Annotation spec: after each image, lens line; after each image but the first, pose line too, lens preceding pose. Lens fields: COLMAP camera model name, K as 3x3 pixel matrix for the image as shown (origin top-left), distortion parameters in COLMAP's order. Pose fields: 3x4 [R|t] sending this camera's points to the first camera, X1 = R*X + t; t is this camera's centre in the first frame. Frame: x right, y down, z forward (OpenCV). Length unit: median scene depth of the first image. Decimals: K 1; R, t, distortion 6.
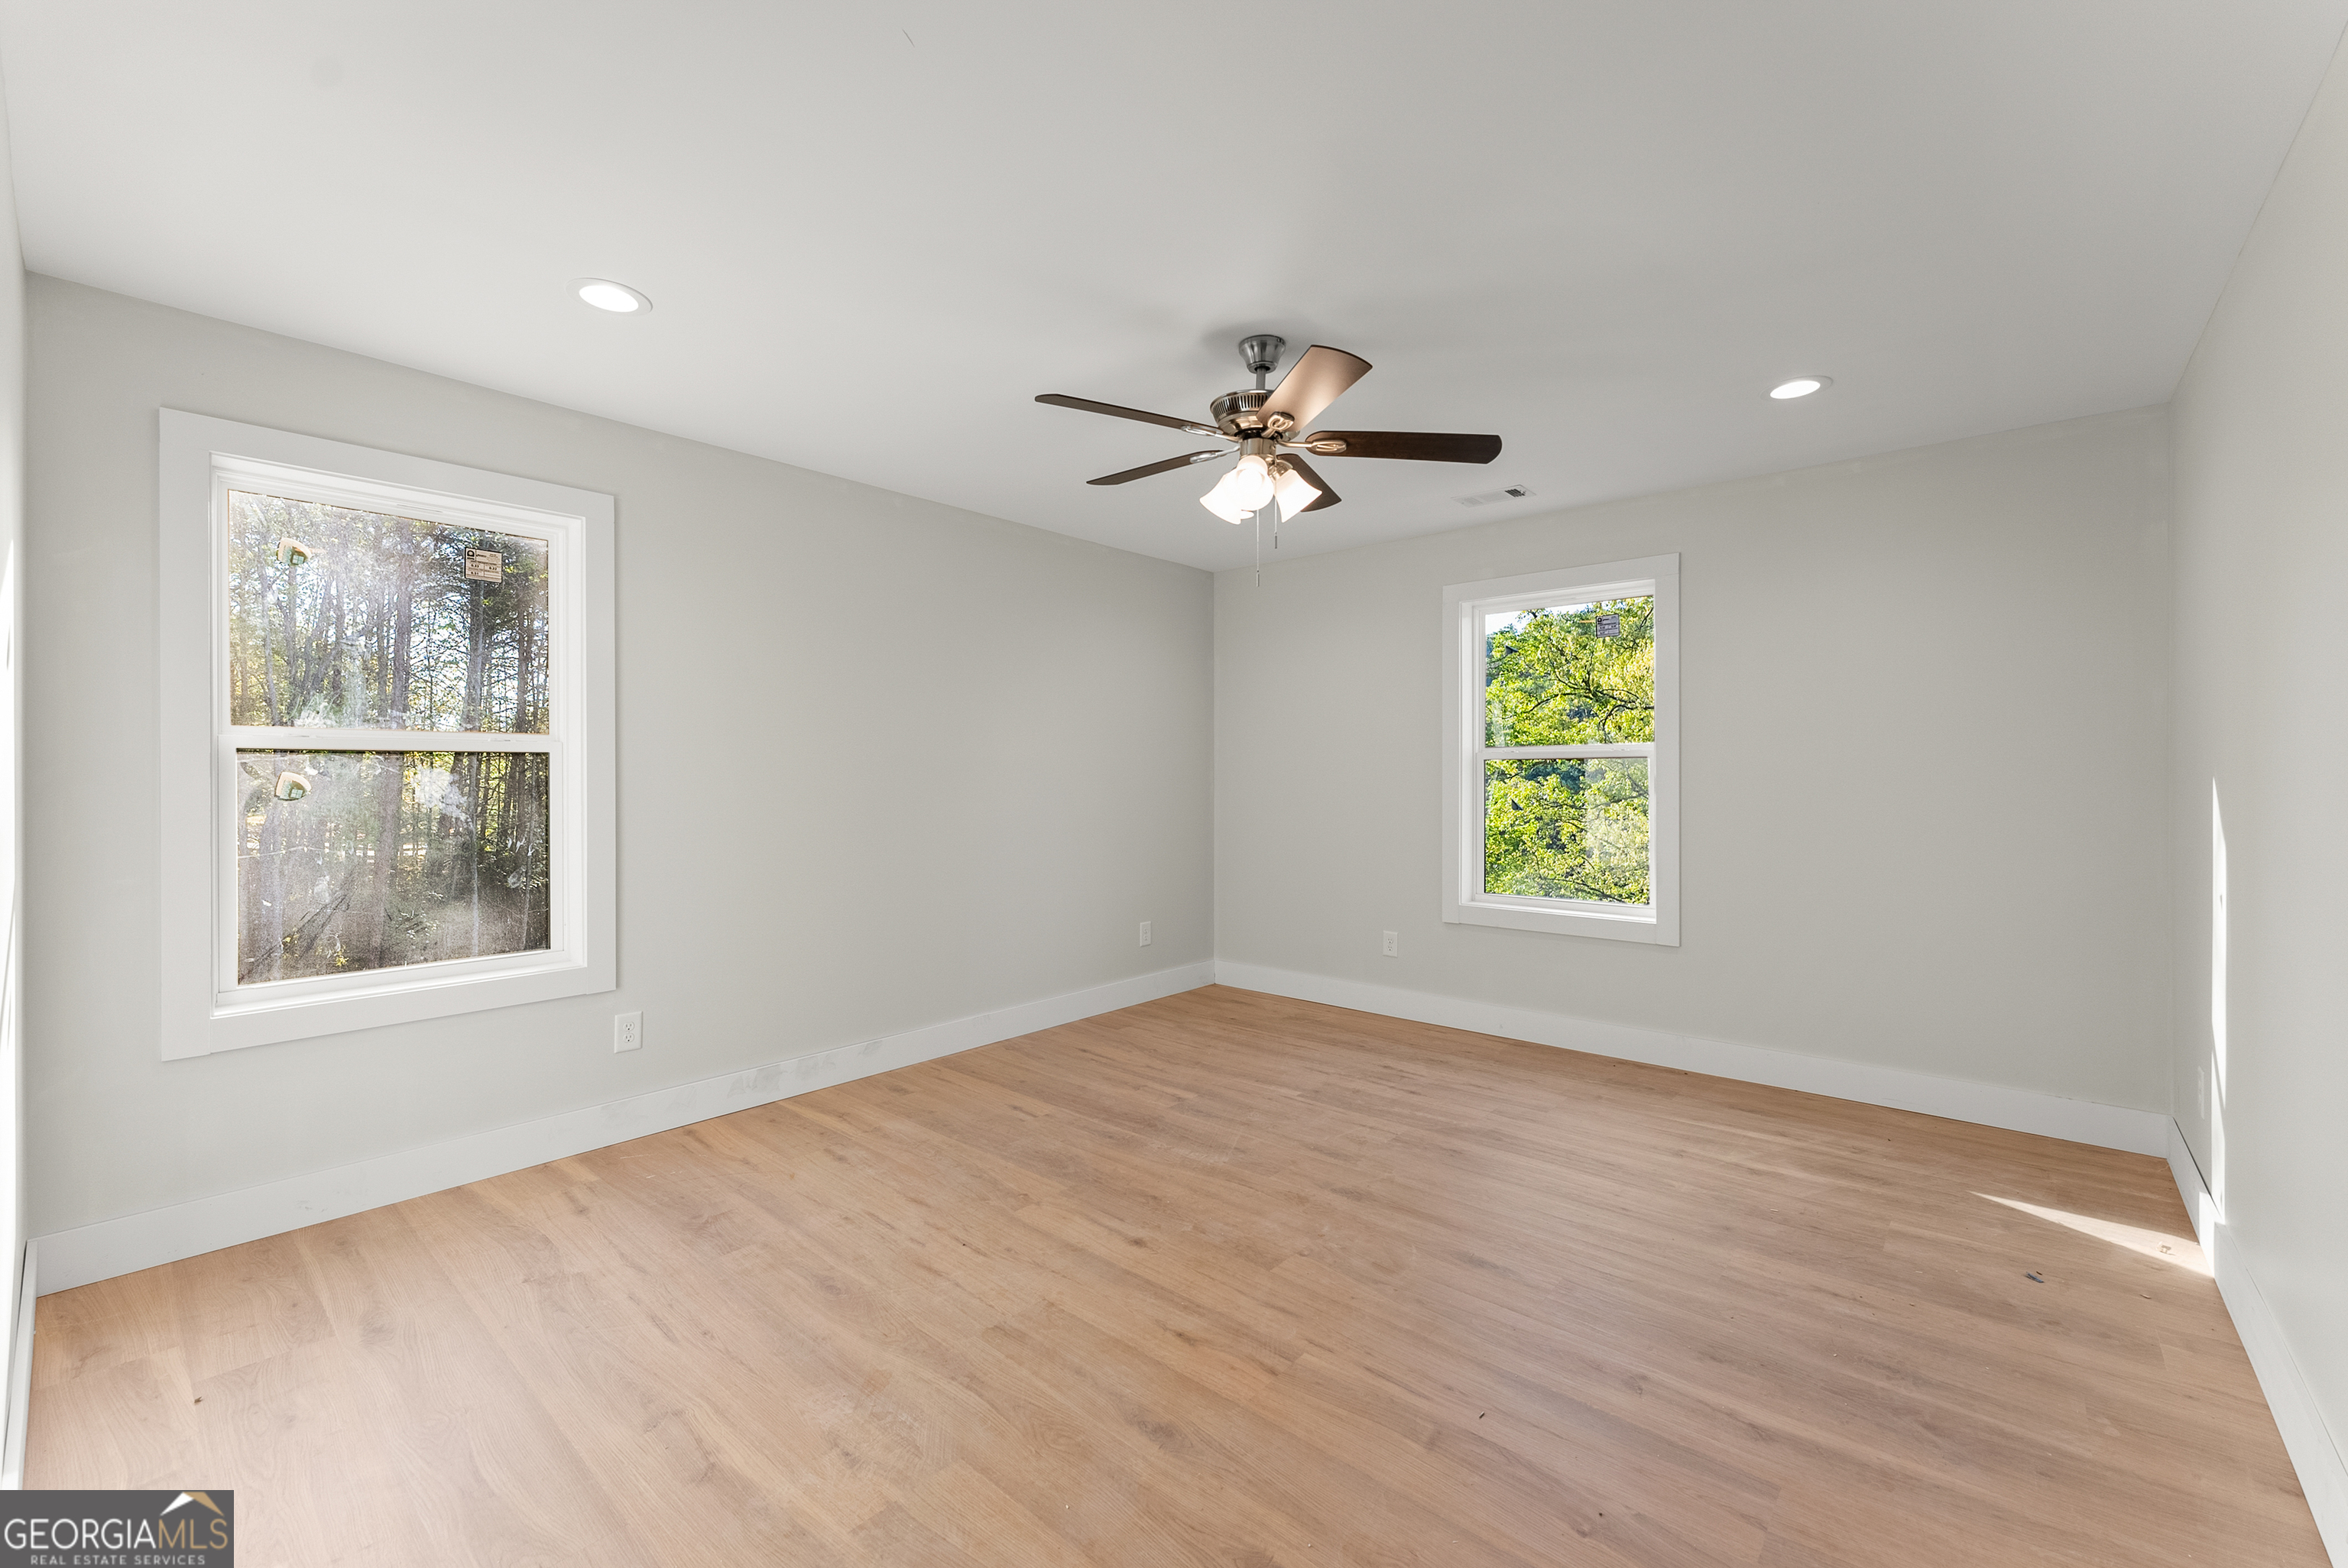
lens RADIAL K [[957.9, 0, 1165.2], [0, 957.9, 793.2], [0, 0, 1]] dist [0.001199, -0.000335]
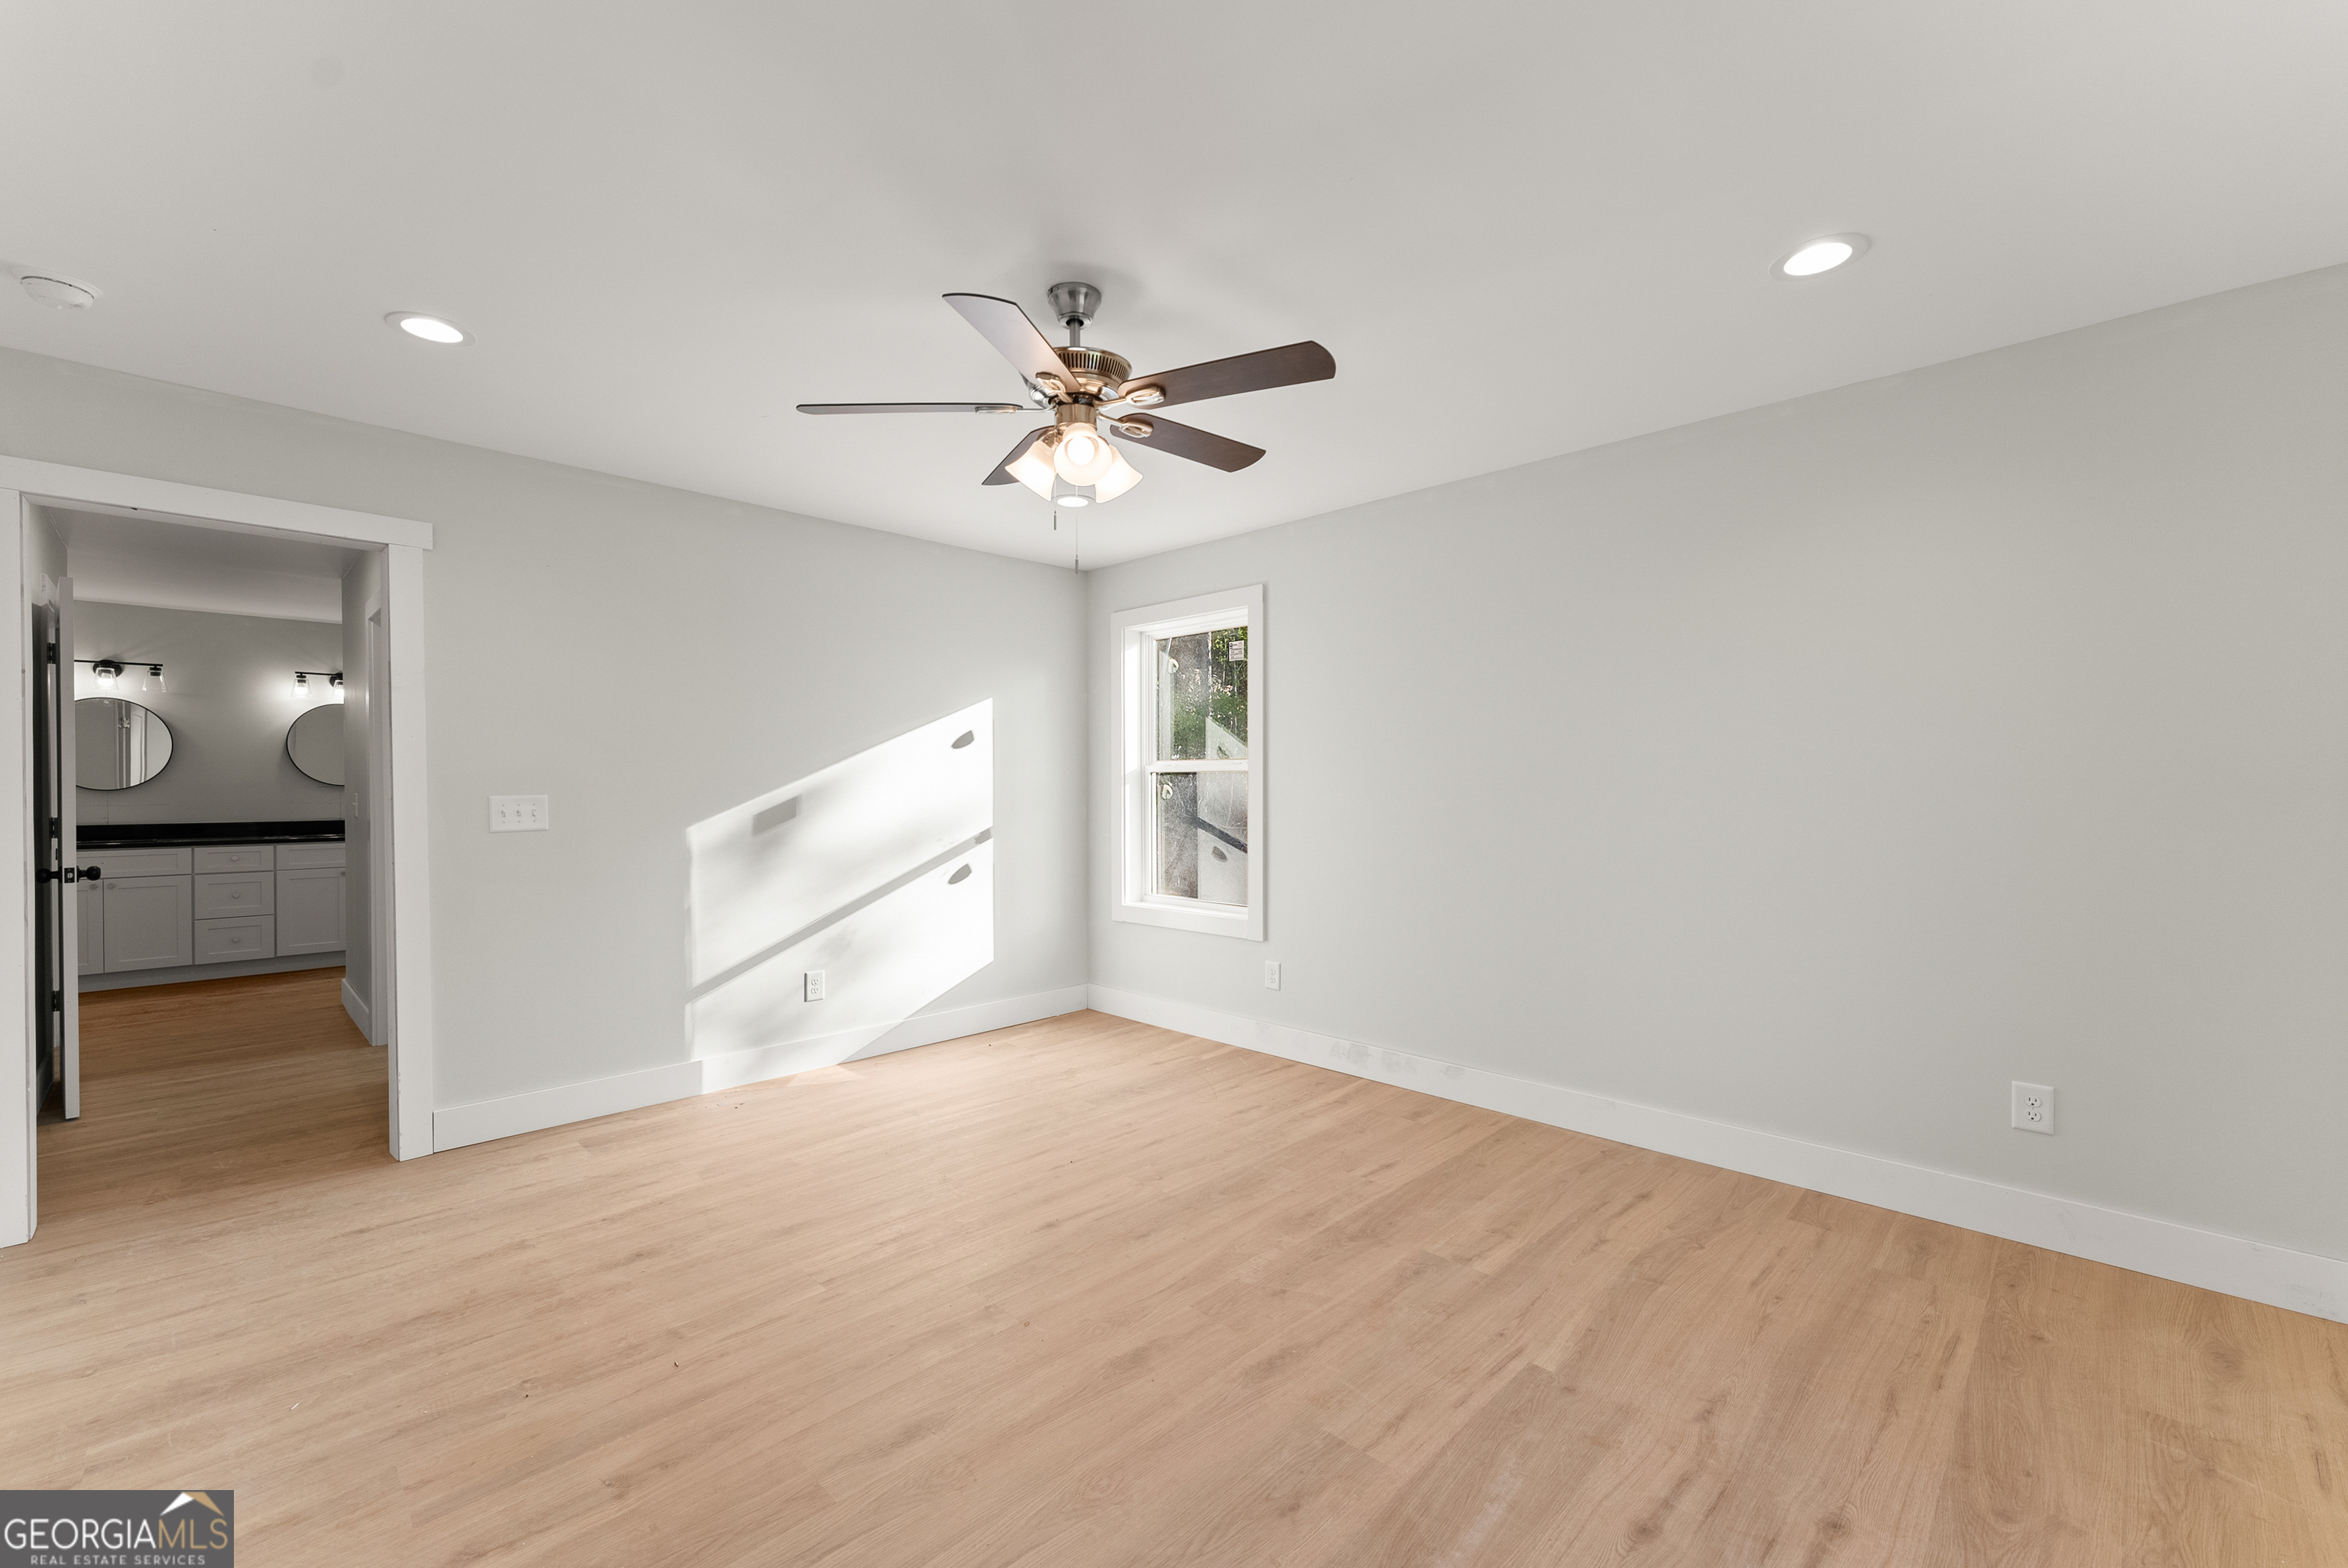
lens RADIAL K [[957.9, 0, 1165.2], [0, 957.9, 793.2], [0, 0, 1]] dist [0.001199, -0.000335]
pose [[-0.061996, 0.010060, -0.998026, 0.754753], [-0.018765, 0.999761, 0.011244, -0.019023], [0.997900, 0.019425, -0.061792, 0.876272]]
